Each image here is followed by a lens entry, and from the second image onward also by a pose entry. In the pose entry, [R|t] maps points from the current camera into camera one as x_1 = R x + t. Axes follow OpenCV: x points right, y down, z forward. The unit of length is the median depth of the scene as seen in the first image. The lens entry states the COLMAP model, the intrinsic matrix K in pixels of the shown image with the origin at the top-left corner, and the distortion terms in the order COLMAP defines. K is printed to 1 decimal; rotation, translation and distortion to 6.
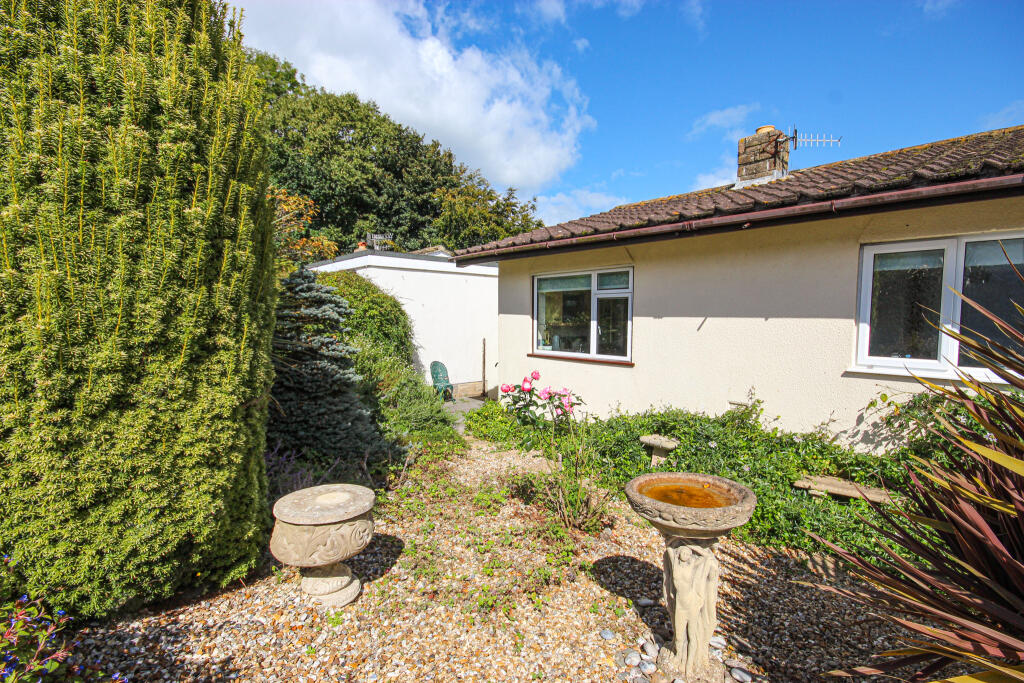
lens RADIAL K [[471.1, 0, 516.8], [0, 471.1, 345.3], [0, 0, 1]] dist [0.000829, -0.005599]
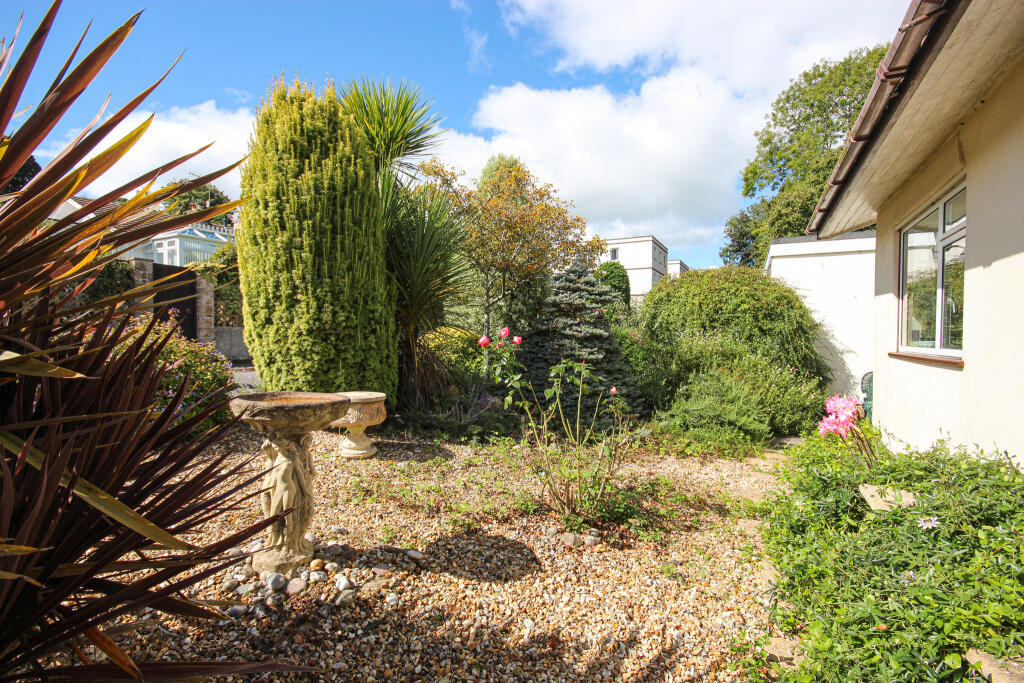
lens RADIAL K [[471.1, 0, 516.8], [0, 471.1, 345.3], [0, 0, 1]] dist [0.000829, -0.005599]
pose [[0.369316, 0.016133, -0.929164, 0.487876], [-0.058179, 0.998289, -0.005791, 0.046324], [0.927481, 0.056196, 0.369623, 0.323445]]
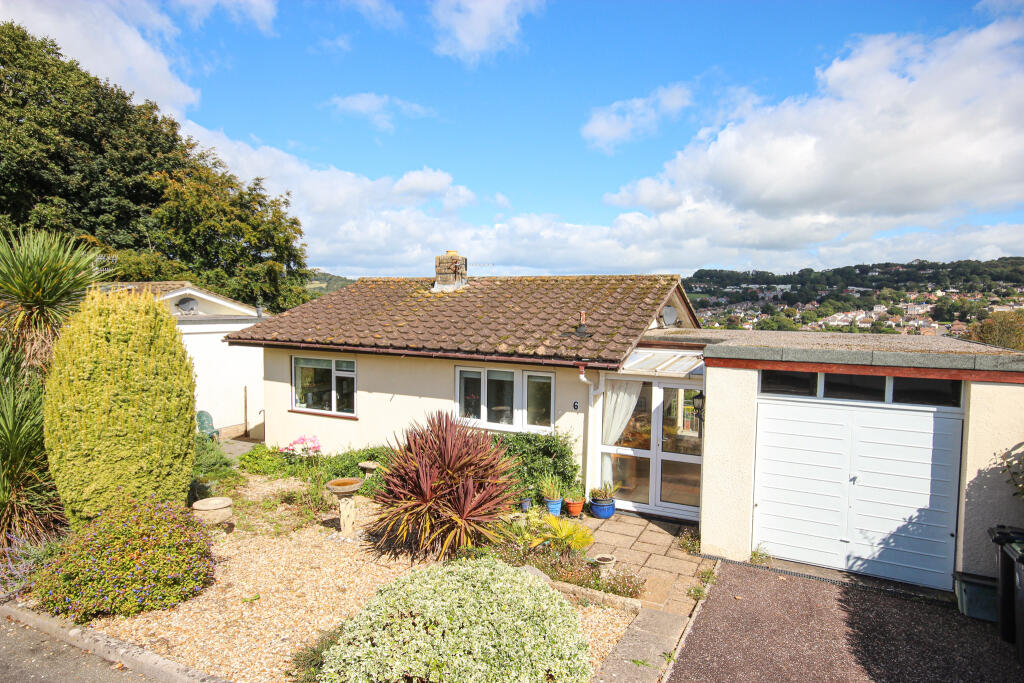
lens RADIAL K [[600.3, 0, 513.4], [0, 600.3, 345.1], [0, 0, 1]] dist [0.000520, 0.038773]
pose [[0.923528, -0.019934, 0.383012, -0.043330], [0.015686, 0.999776, 0.014212, -0.213877], [-0.383209, -0.007117, 0.923634, -1.024314]]
